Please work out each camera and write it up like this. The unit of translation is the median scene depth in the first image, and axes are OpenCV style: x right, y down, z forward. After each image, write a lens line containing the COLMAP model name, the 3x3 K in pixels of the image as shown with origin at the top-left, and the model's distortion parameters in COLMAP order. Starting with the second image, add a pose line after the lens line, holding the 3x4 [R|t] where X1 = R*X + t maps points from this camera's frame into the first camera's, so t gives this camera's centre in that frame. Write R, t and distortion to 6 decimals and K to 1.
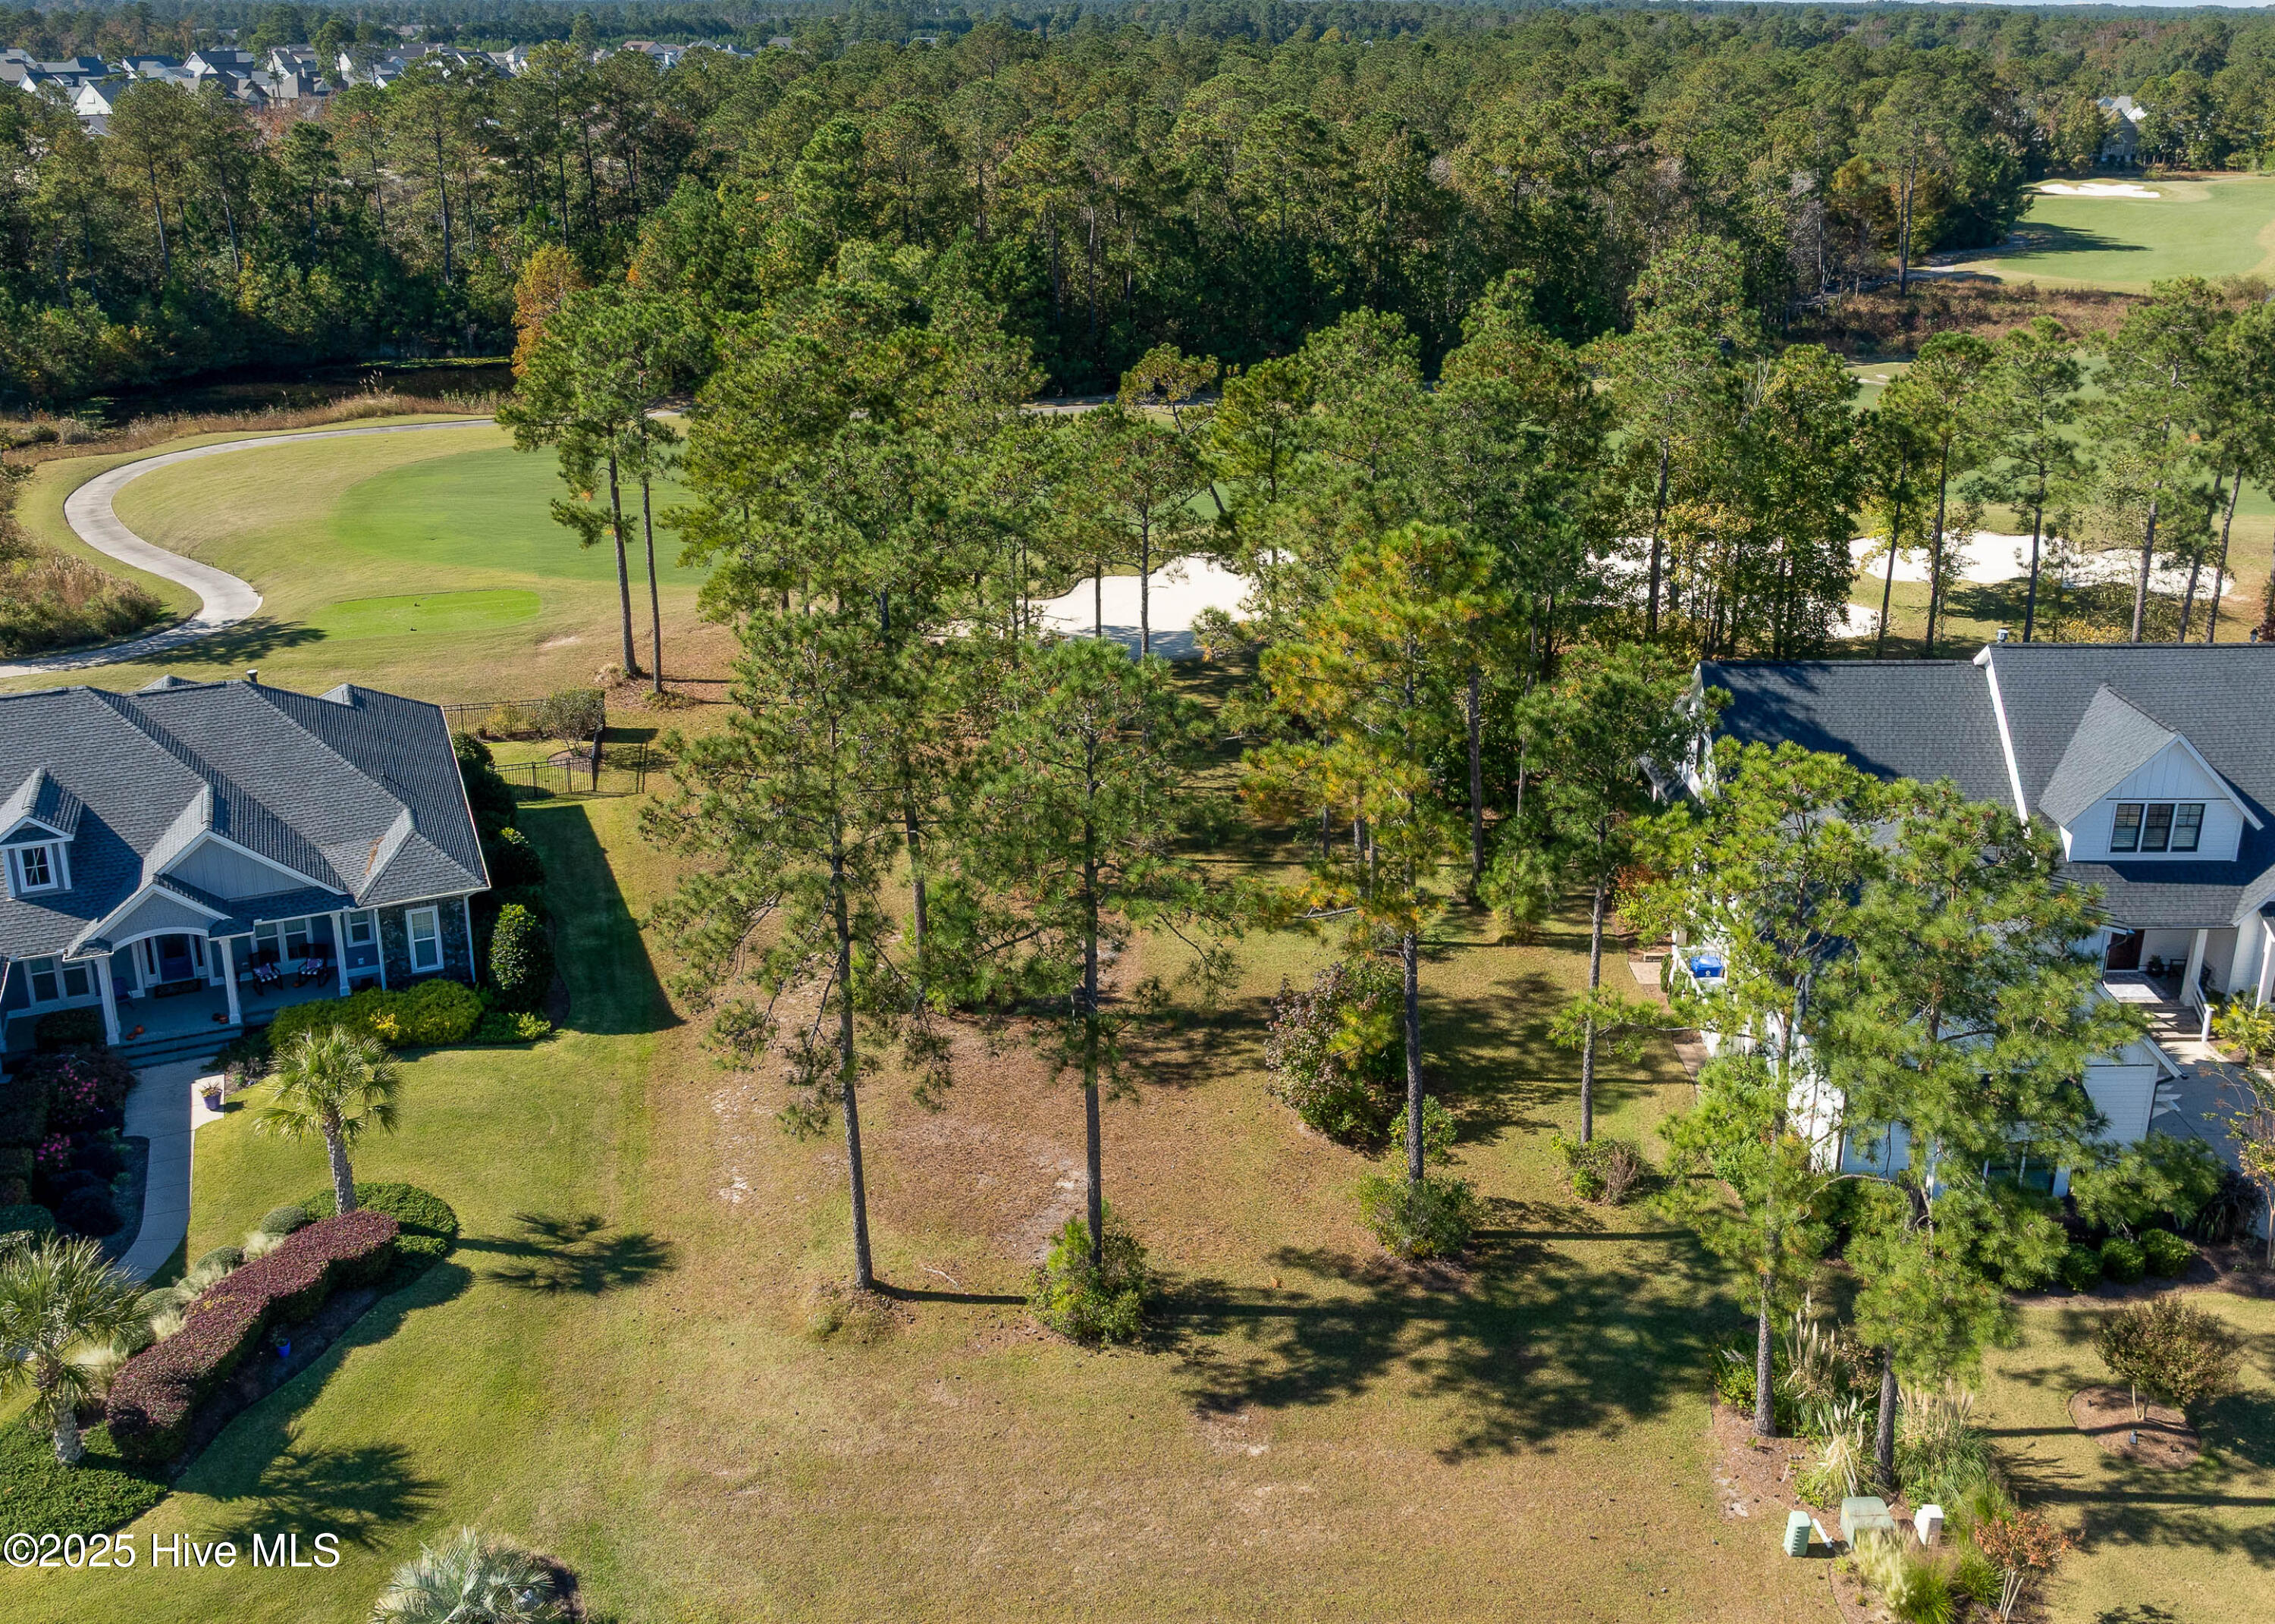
lens RADIAL K [[2048.9, 0, 1305.8], [0, 2048.9, 627.4], [0, 0, 1]] dist [-0.023727, 0.002398]
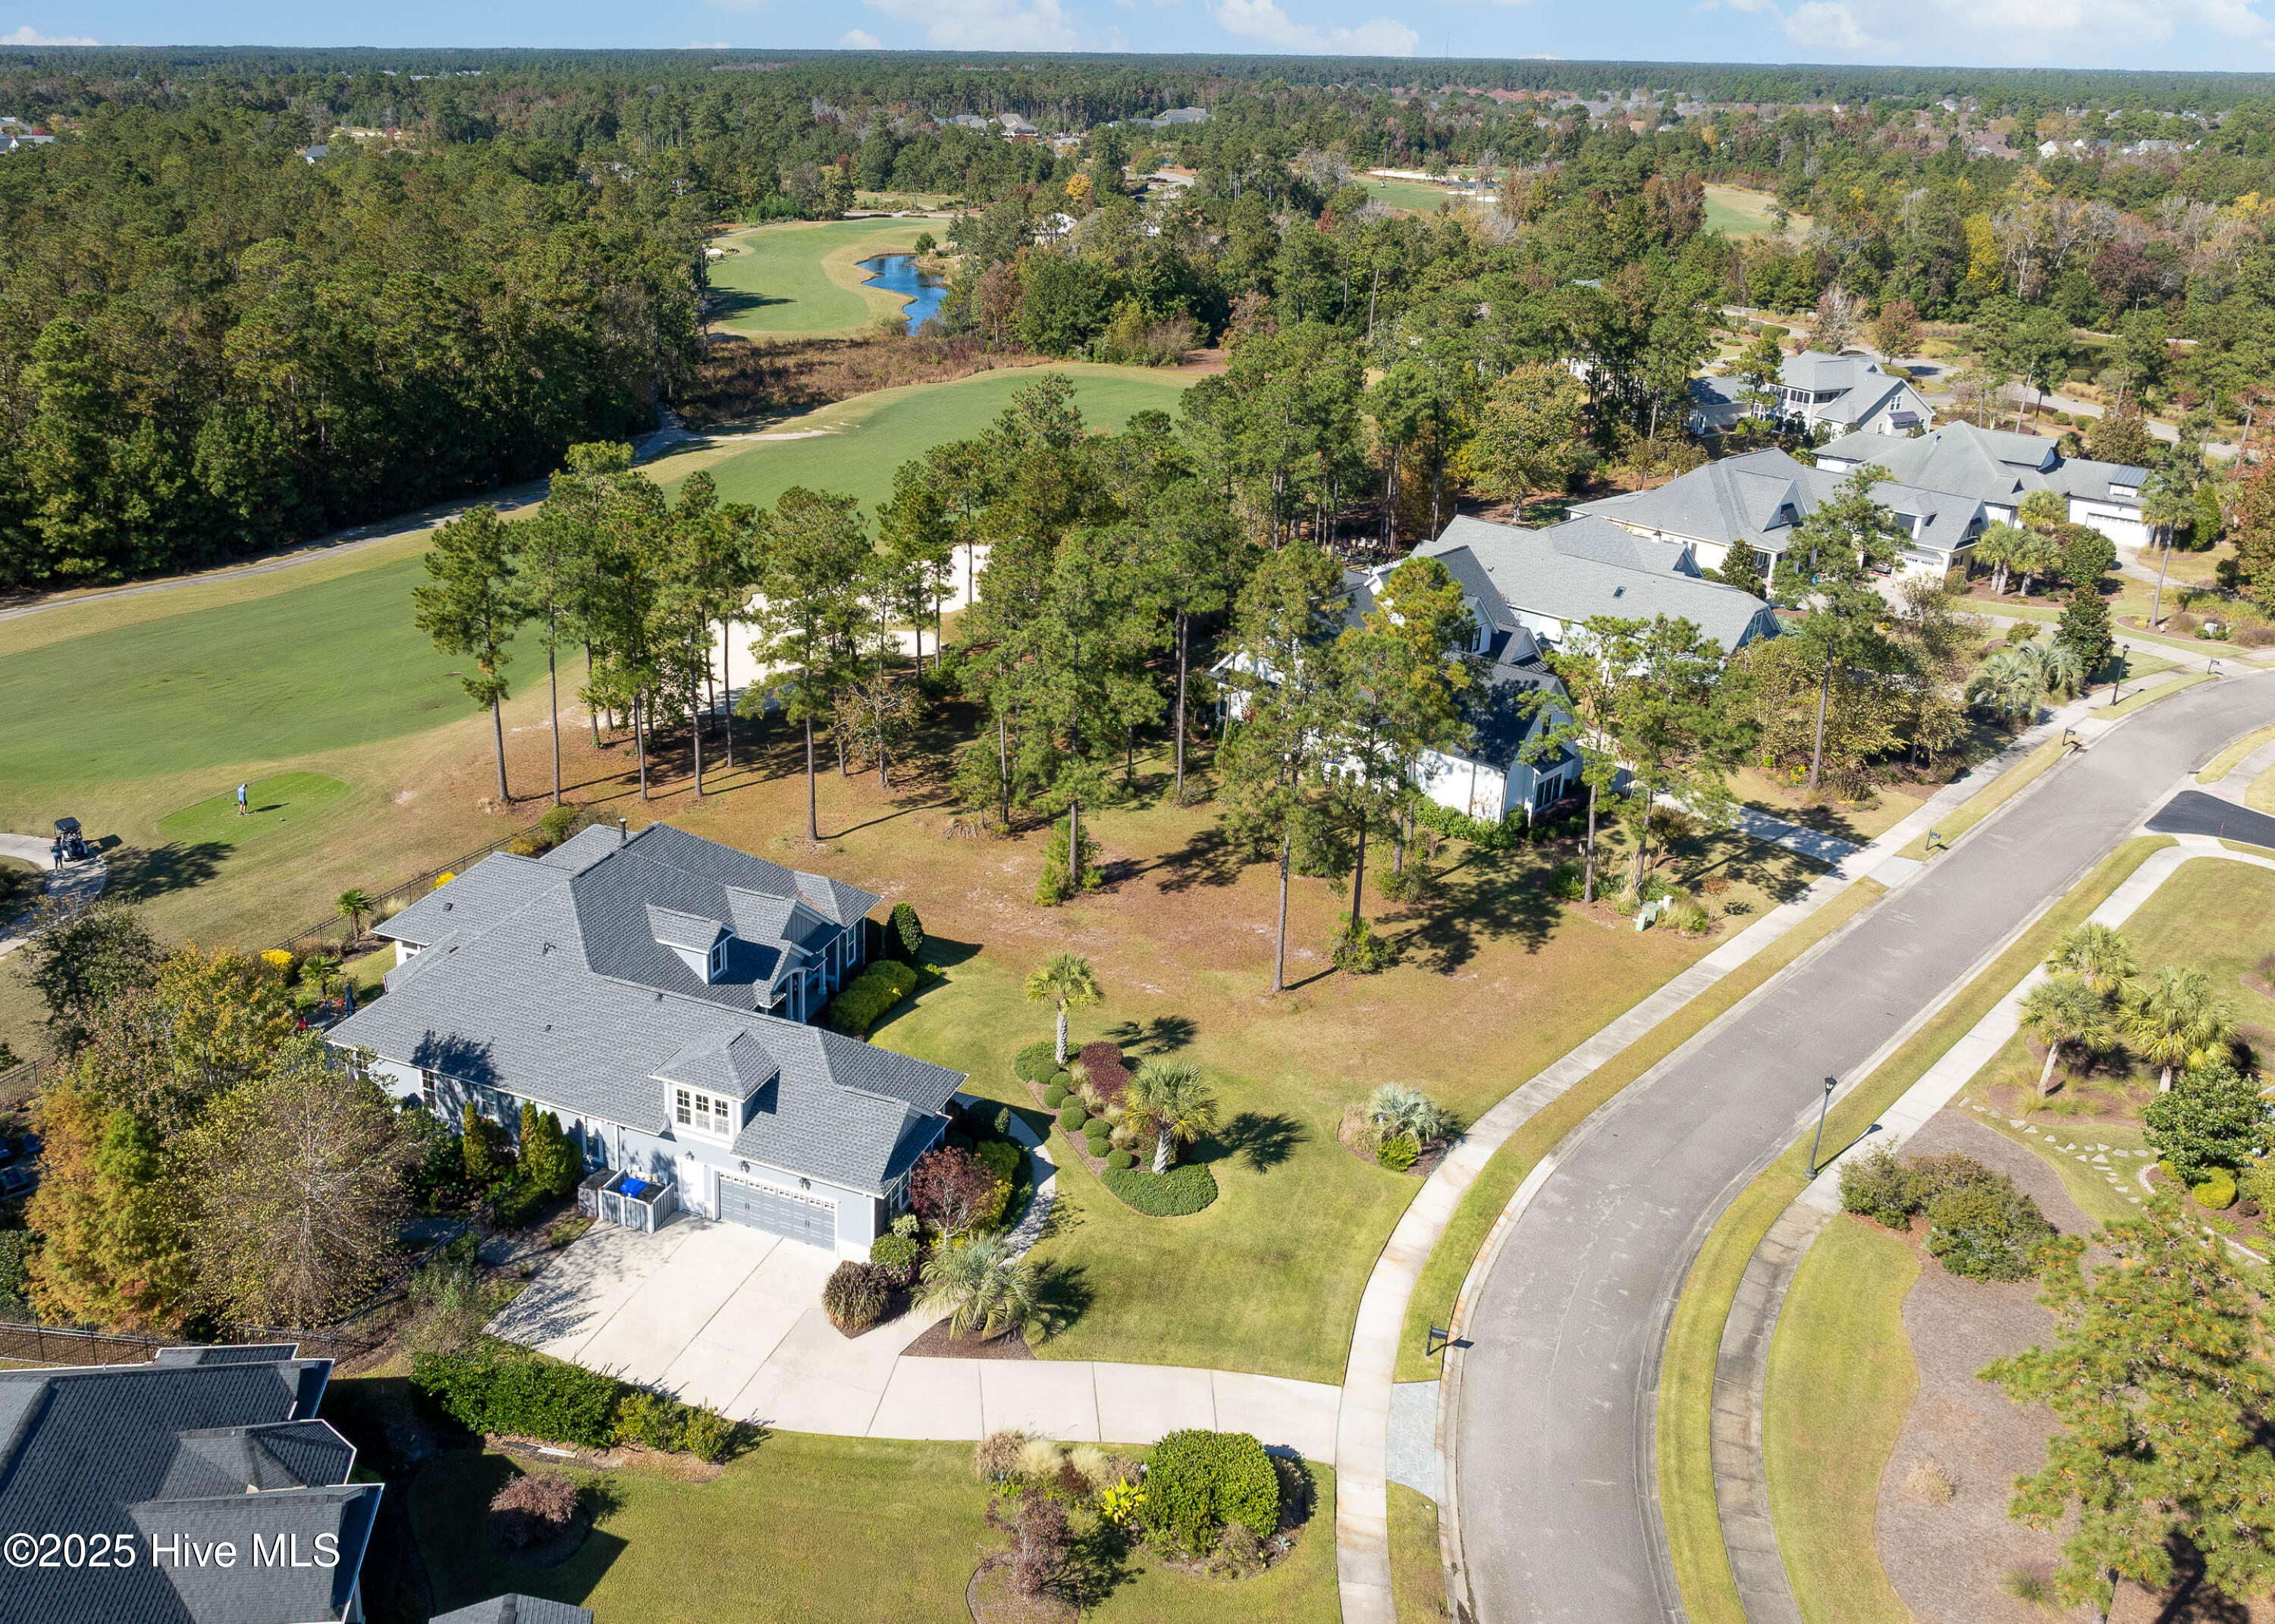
lens RADIAL K [[1675.3, 0, 1158.8], [0, 1675.3, 812.3], [0, 0, 1]] dist [-0.033697, 0.018944]
pose [[0.719658, -0.276593, 0.636859, -1.090458], [0.188822, 0.960623, 0.203836, -0.167411], [-0.668161, -0.026439, 0.743547, -0.109309]]
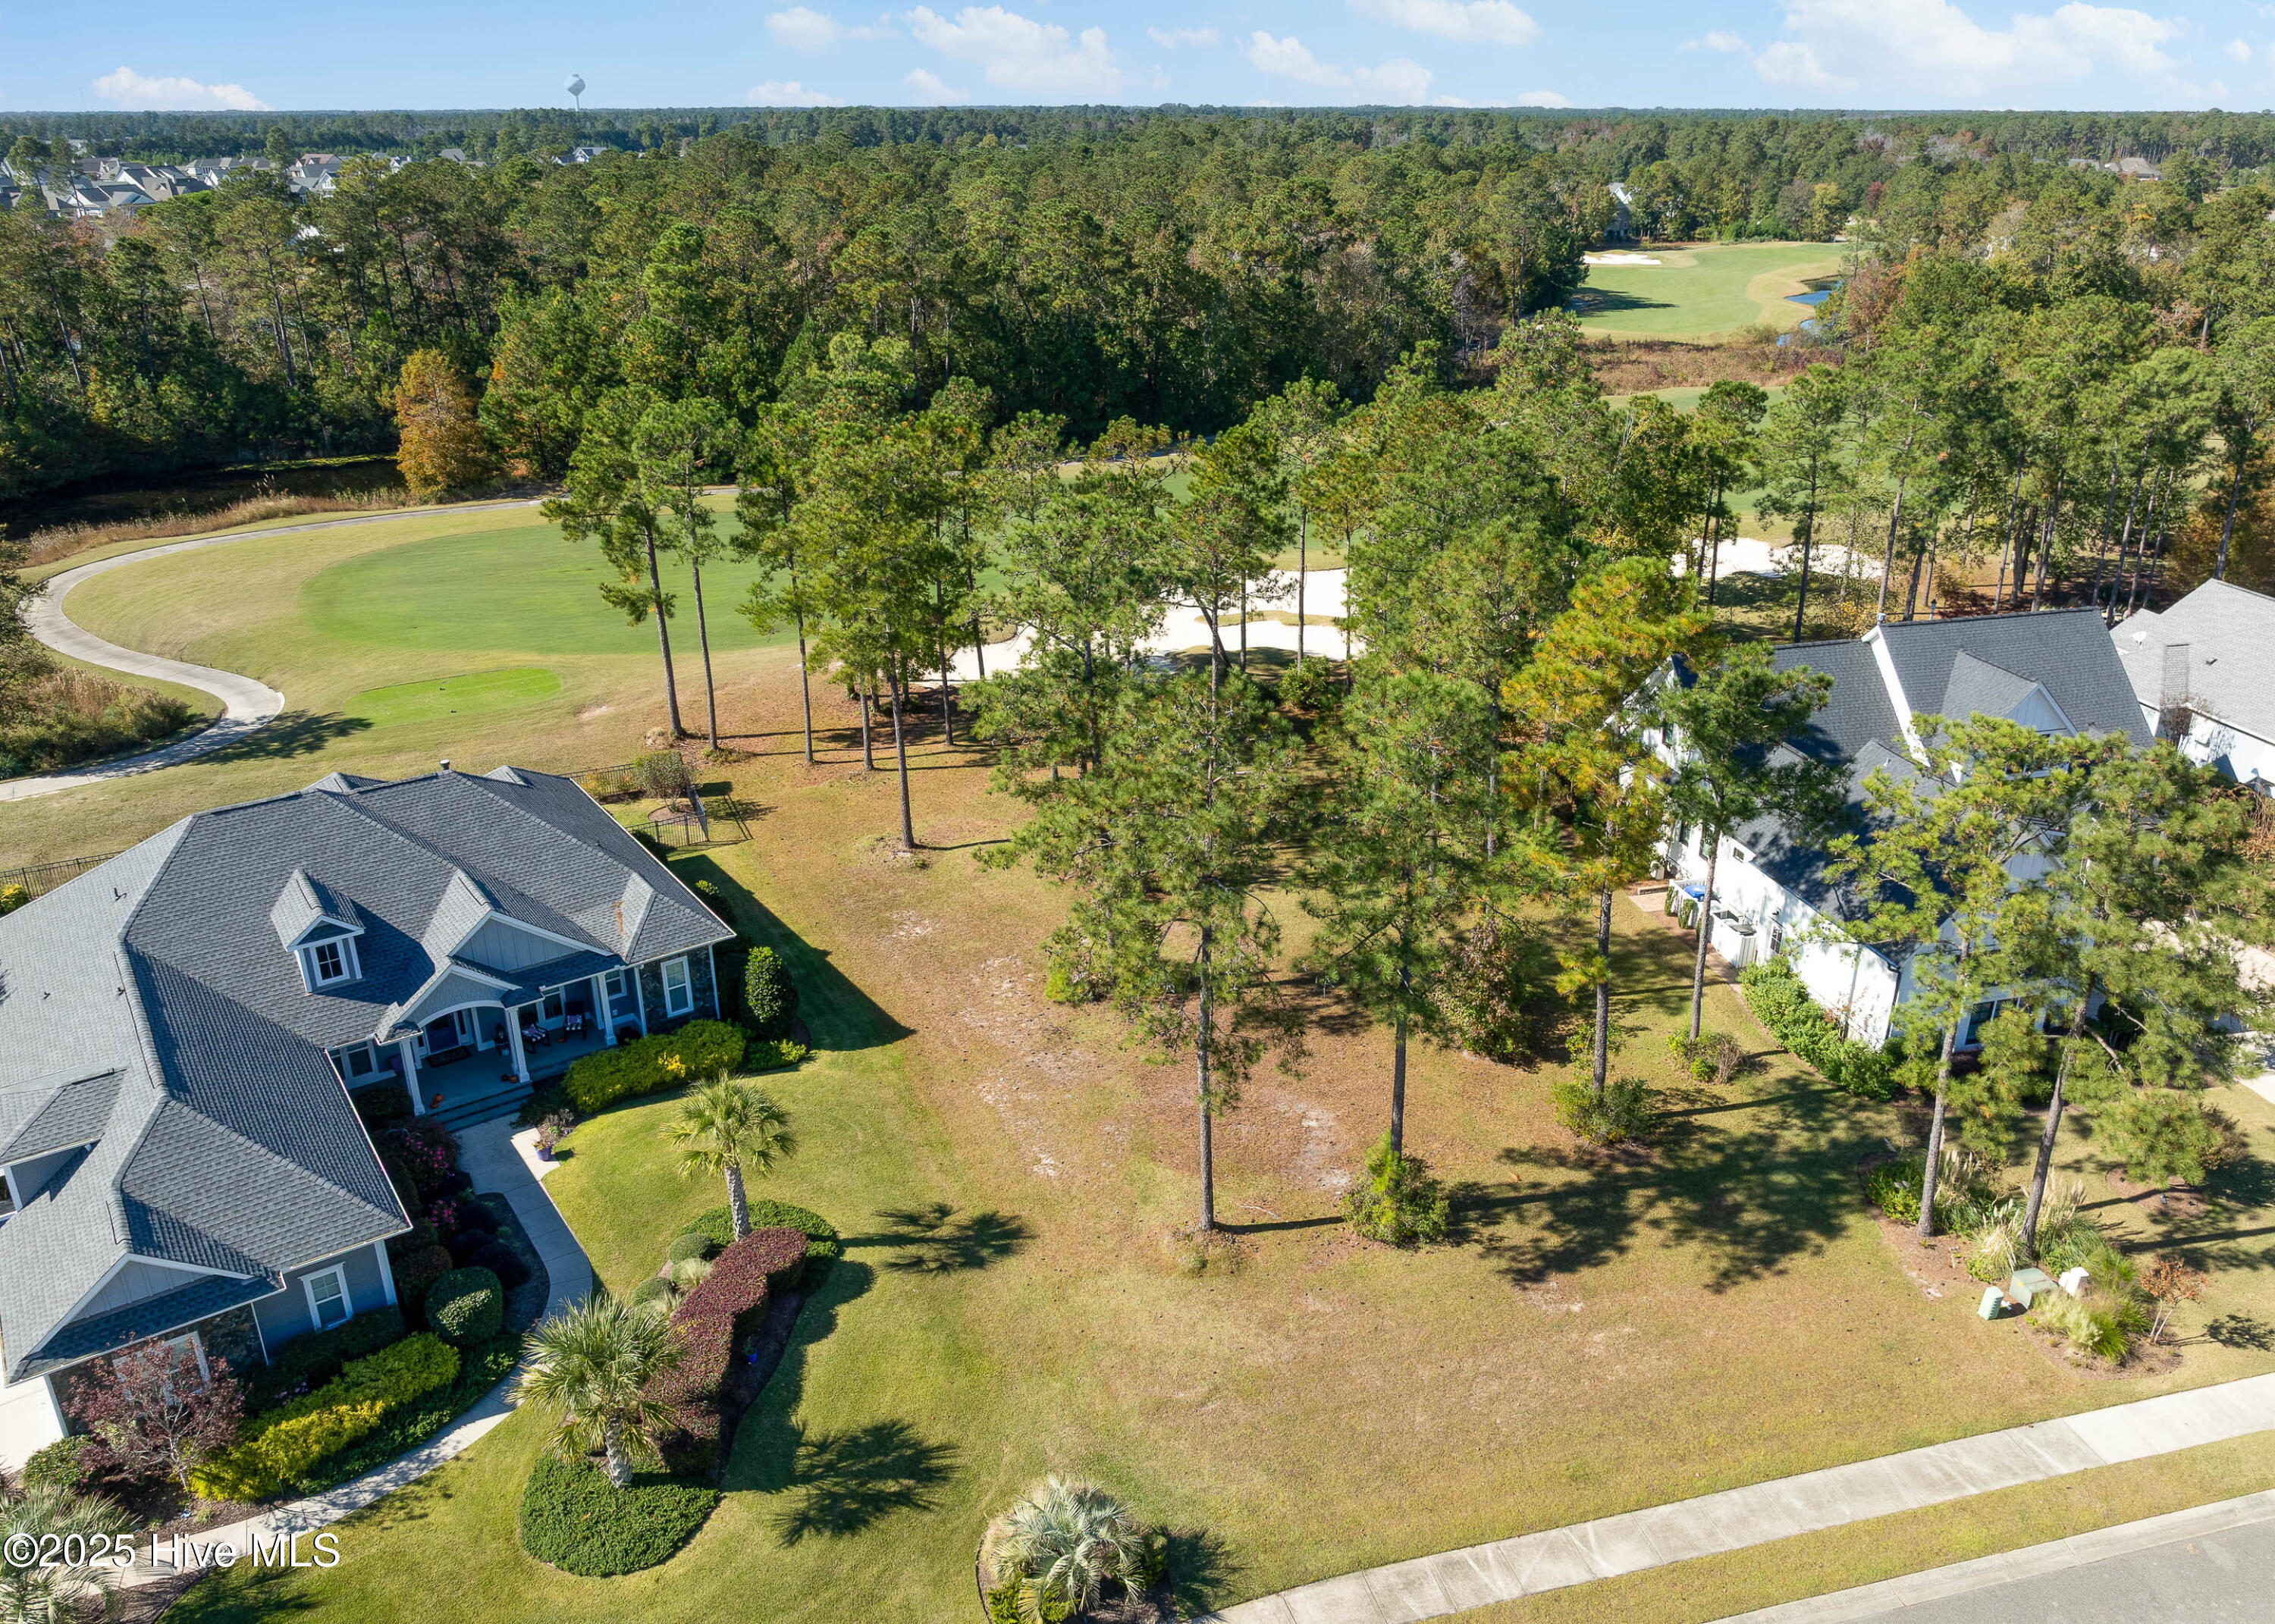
lens RADIAL K [[1675.3, 0, 1302.7], [0, 1675.3, 797.1], [0, 0, 1]] dist [-0.033697, 0.018944]
pose [[0.973656, -0.090223, 0.209414, -0.290684], [0.069902, 0.992274, 0.102503, -0.020357], [-0.217044, -0.085164, 0.972440, 0.048381]]
